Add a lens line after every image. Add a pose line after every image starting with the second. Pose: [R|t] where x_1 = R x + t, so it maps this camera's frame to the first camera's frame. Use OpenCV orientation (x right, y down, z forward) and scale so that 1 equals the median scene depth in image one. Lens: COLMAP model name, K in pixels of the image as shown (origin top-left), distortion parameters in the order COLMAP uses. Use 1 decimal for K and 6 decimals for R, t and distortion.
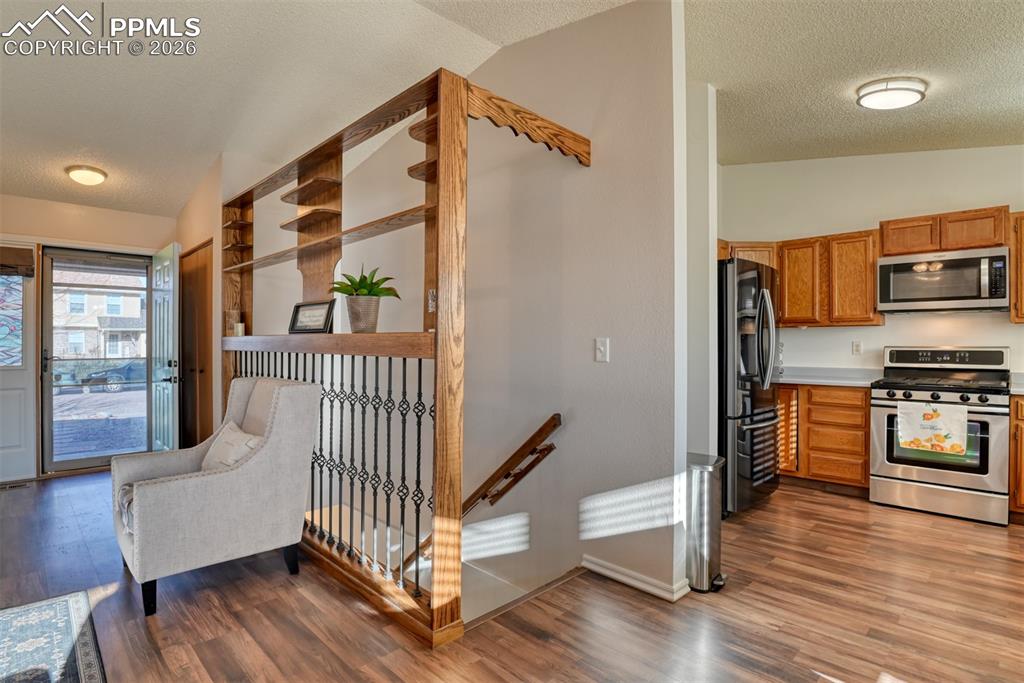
lens RADIAL K [[499.1, 0, 510.7], [0, 499.1, 341.4], [0, 0, 1]] dist [-0.025178, -0.001396]
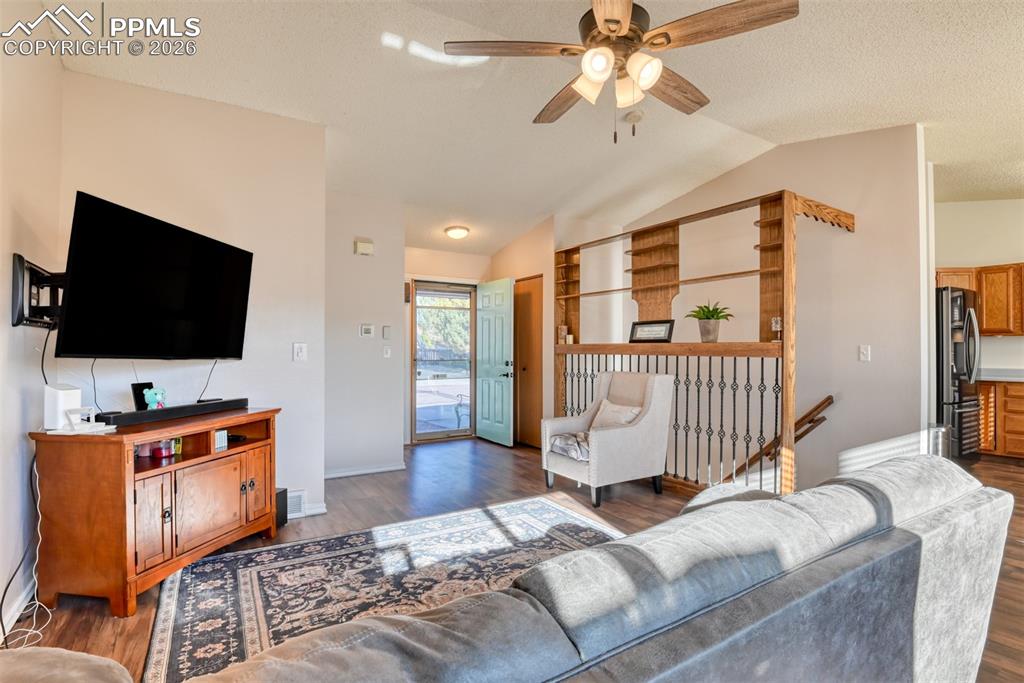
lens RADIAL K [[578.7, 0, 512.7], [0, 578.7, 344.8], [0, 0, 1]] dist [-0.031694, 0.000448]
pose [[0.989415, -0.001392, -0.145104, -0.484067], [0.000684, 0.999988, -0.004929, -0.000050], [0.145109, 0.004777, 0.989404, -0.686437]]
